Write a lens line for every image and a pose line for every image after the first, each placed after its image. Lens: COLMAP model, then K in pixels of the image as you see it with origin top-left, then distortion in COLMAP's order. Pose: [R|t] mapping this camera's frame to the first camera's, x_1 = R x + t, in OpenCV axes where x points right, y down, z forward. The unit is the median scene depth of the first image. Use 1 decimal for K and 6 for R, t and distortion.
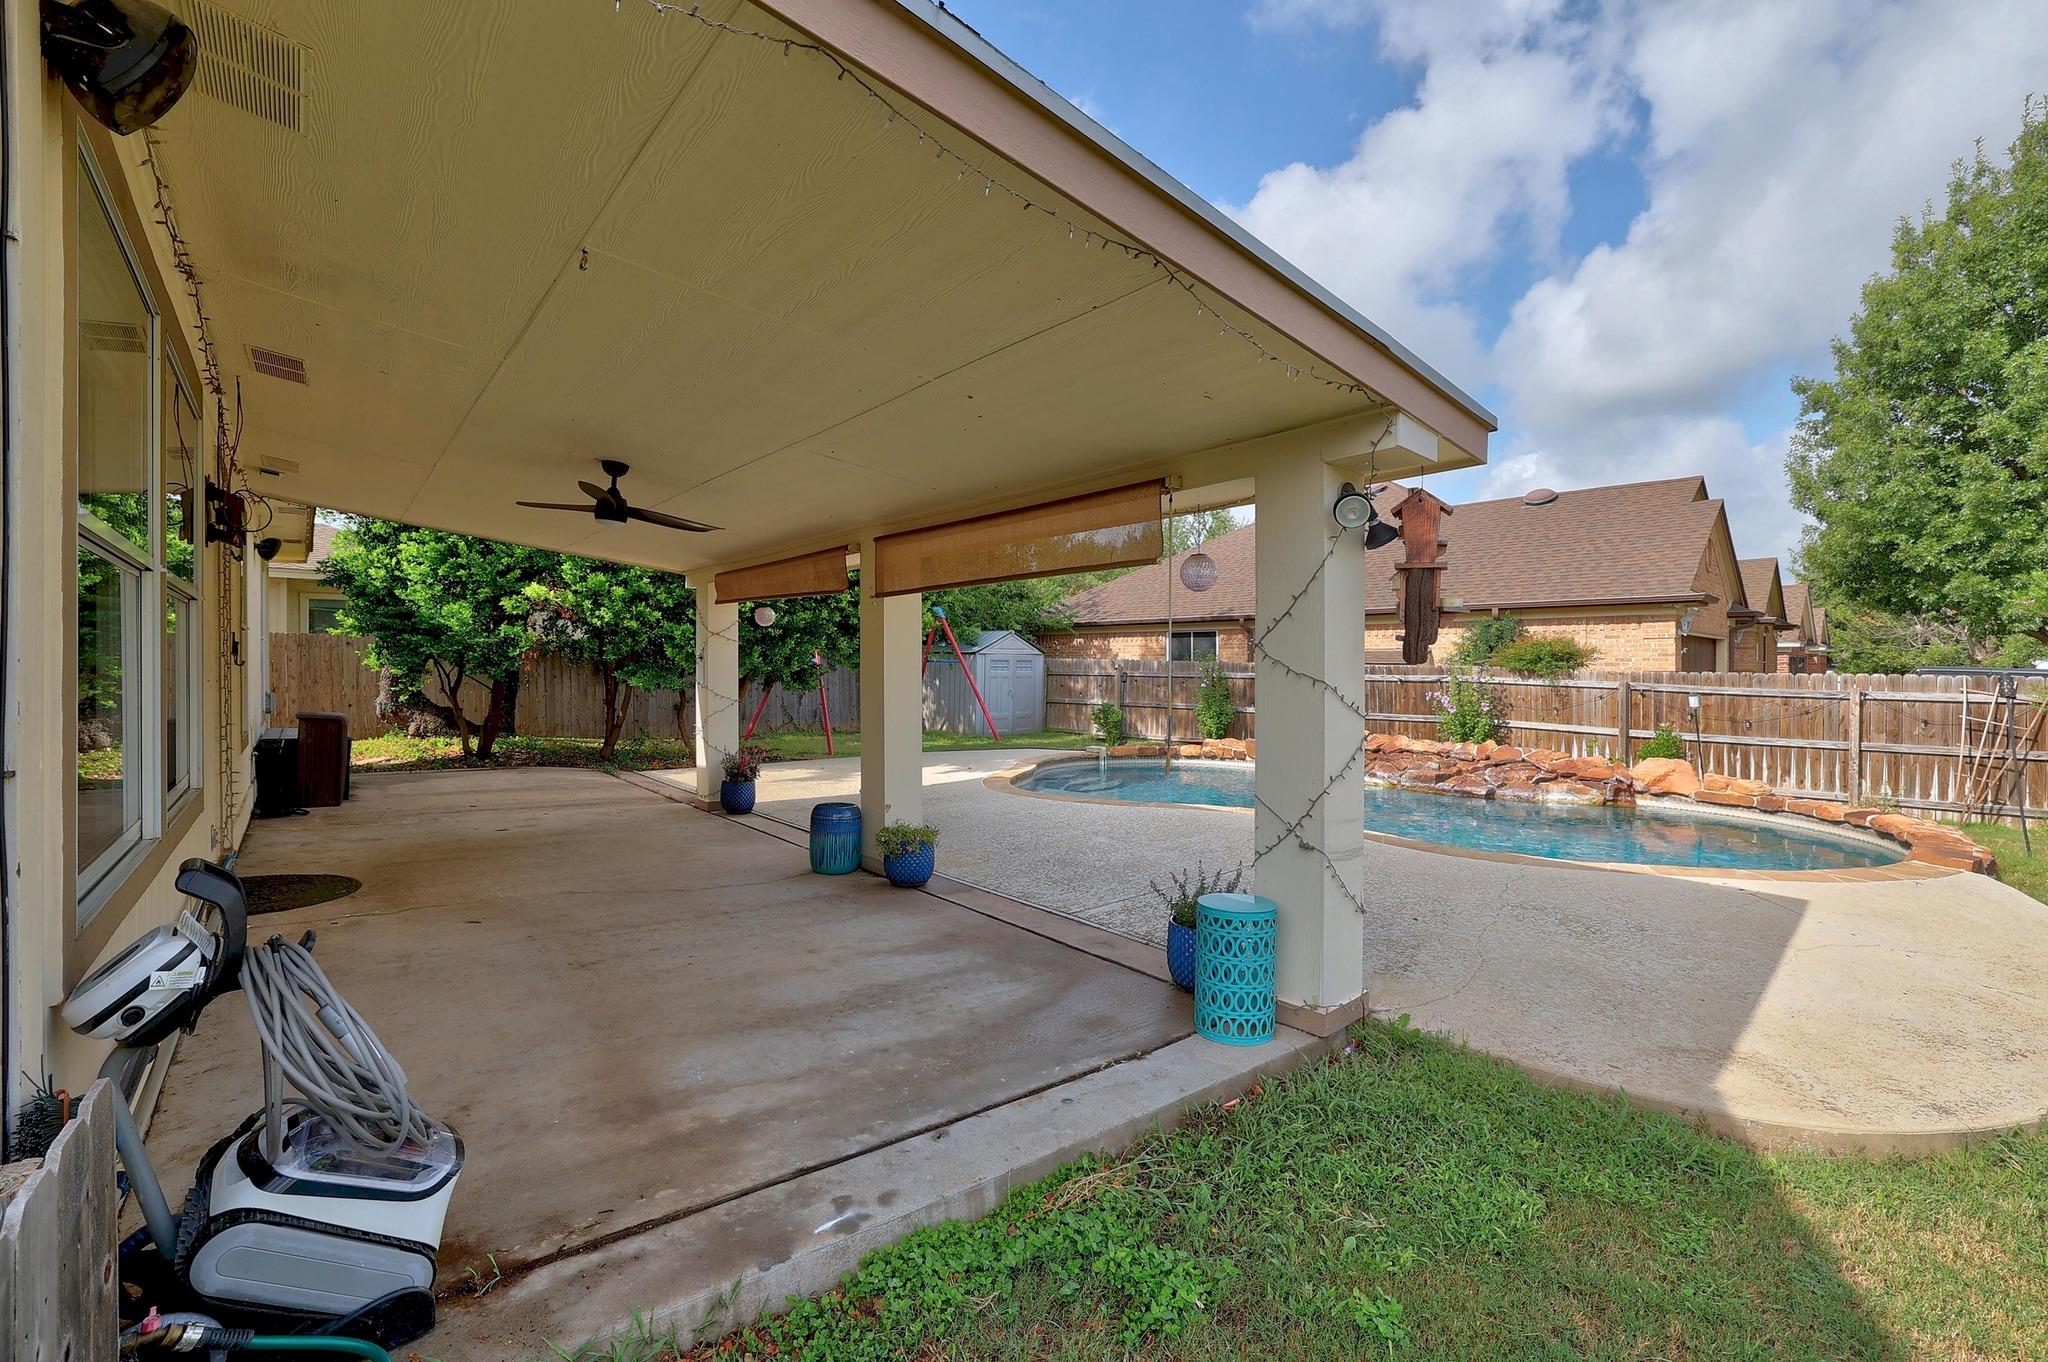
lens RADIAL K [[891.7, 0, 1014.1], [0, 891.7, 673.7], [0, 0, 1]] dist [-0.013074, 0.003745]
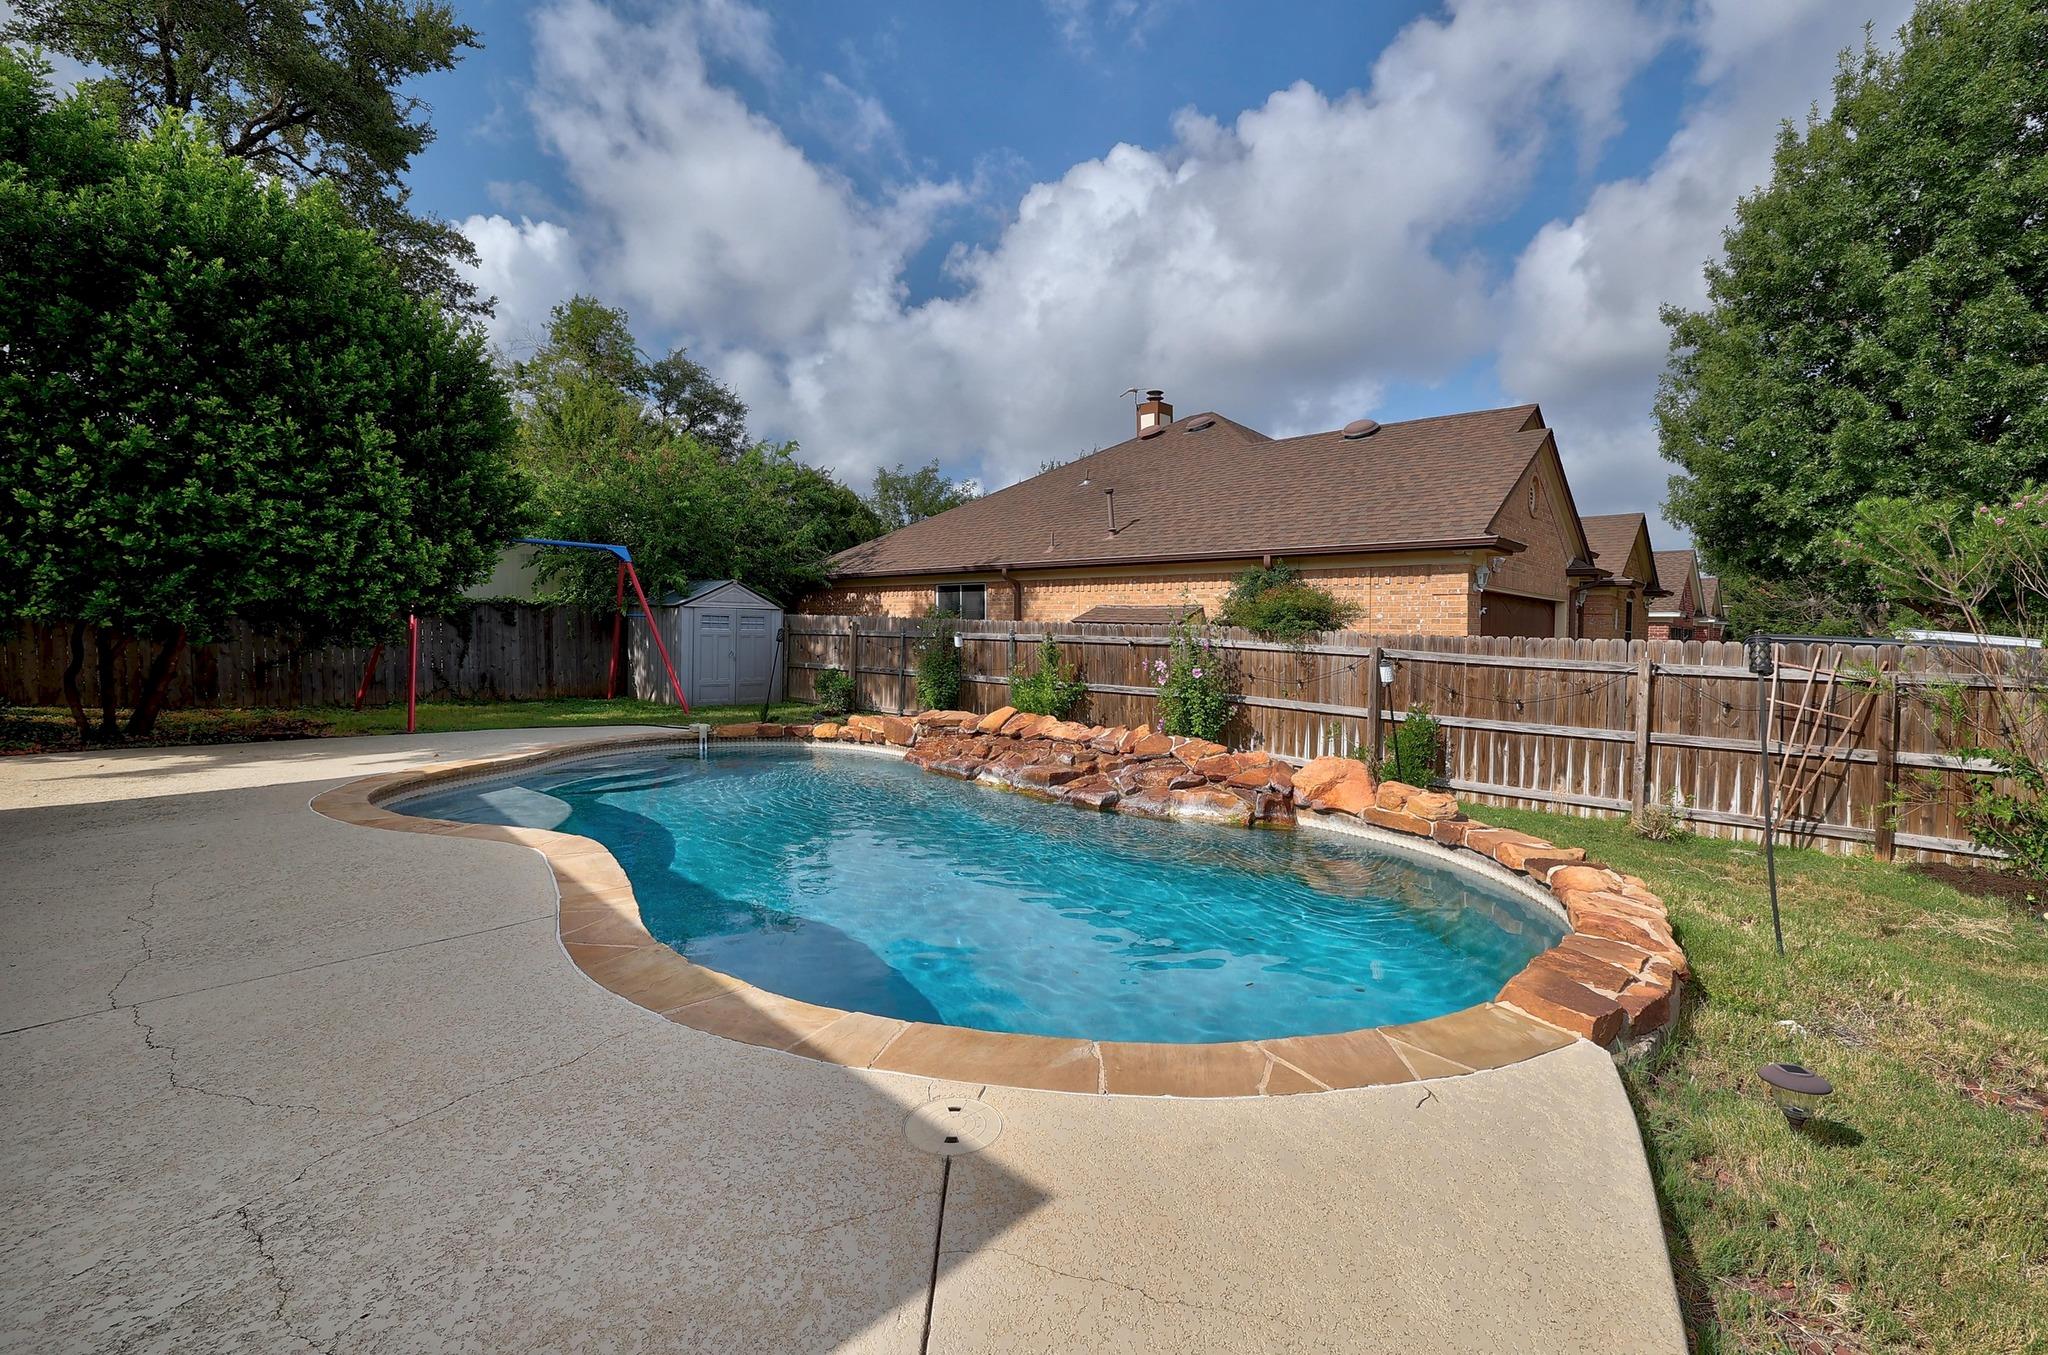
lens RADIAL K [[891.7, 0, 1030.6], [0, 891.7, 663.1], [0, 0, 1]] dist [-0.013074, 0.003745]
pose [[0.998246, 0.012391, 0.057888, 0.266369], [-0.013857, 0.999592, 0.024990, 0.005762], [-0.057555, -0.025748, 0.998010, 0.195087]]
